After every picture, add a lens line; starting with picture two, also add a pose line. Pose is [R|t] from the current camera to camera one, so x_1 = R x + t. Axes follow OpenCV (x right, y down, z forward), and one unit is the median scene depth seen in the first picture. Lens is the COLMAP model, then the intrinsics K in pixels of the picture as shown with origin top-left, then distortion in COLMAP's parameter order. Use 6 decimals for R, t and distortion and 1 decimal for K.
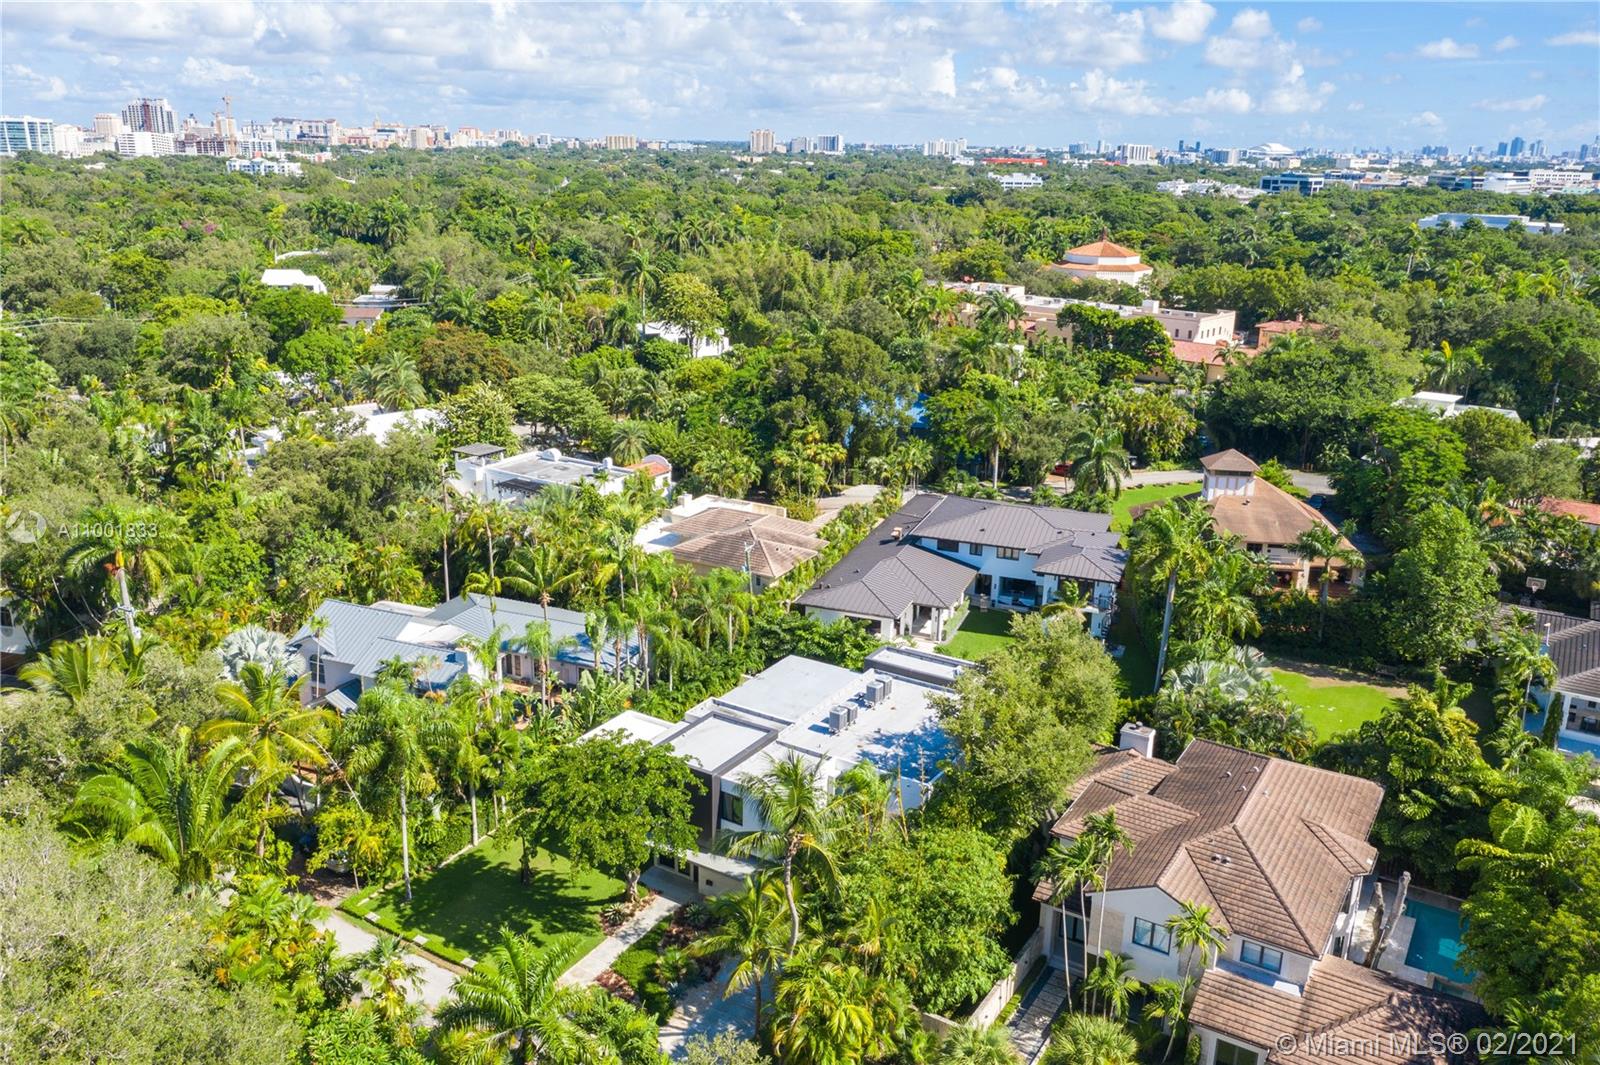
lens RADIAL K [[1268.3, 0, 800.0], [0, 1268.3, 532.5], [0, 0, 1]] dist [0.010281, 0.001067]
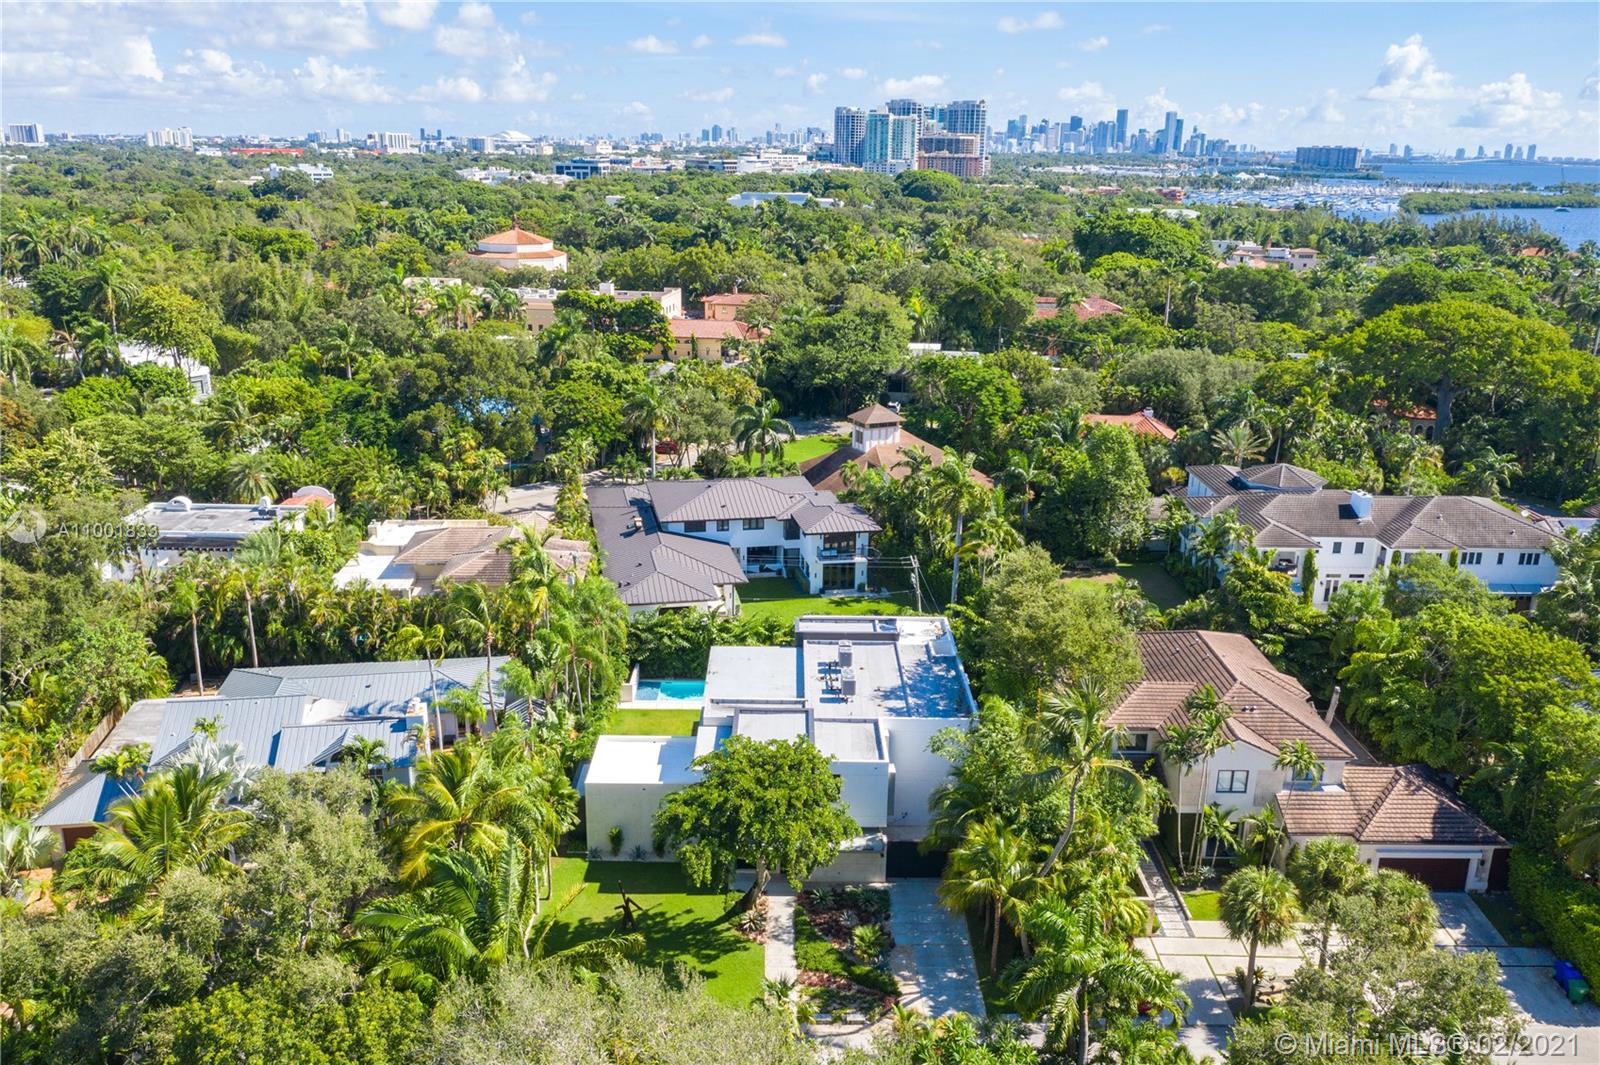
lens RADIAL K [[1270.8, 0, 800.0], [0, 1270.8, 532.5], [0, 0, 1]] dist [0.000615, -0.000957]
pose [[0.850752, -0.163870, 0.499368, -0.270716], [0.159595, 0.985833, 0.051609, -0.020255], [-0.500751, 0.035790, 0.864851, 0.058587]]
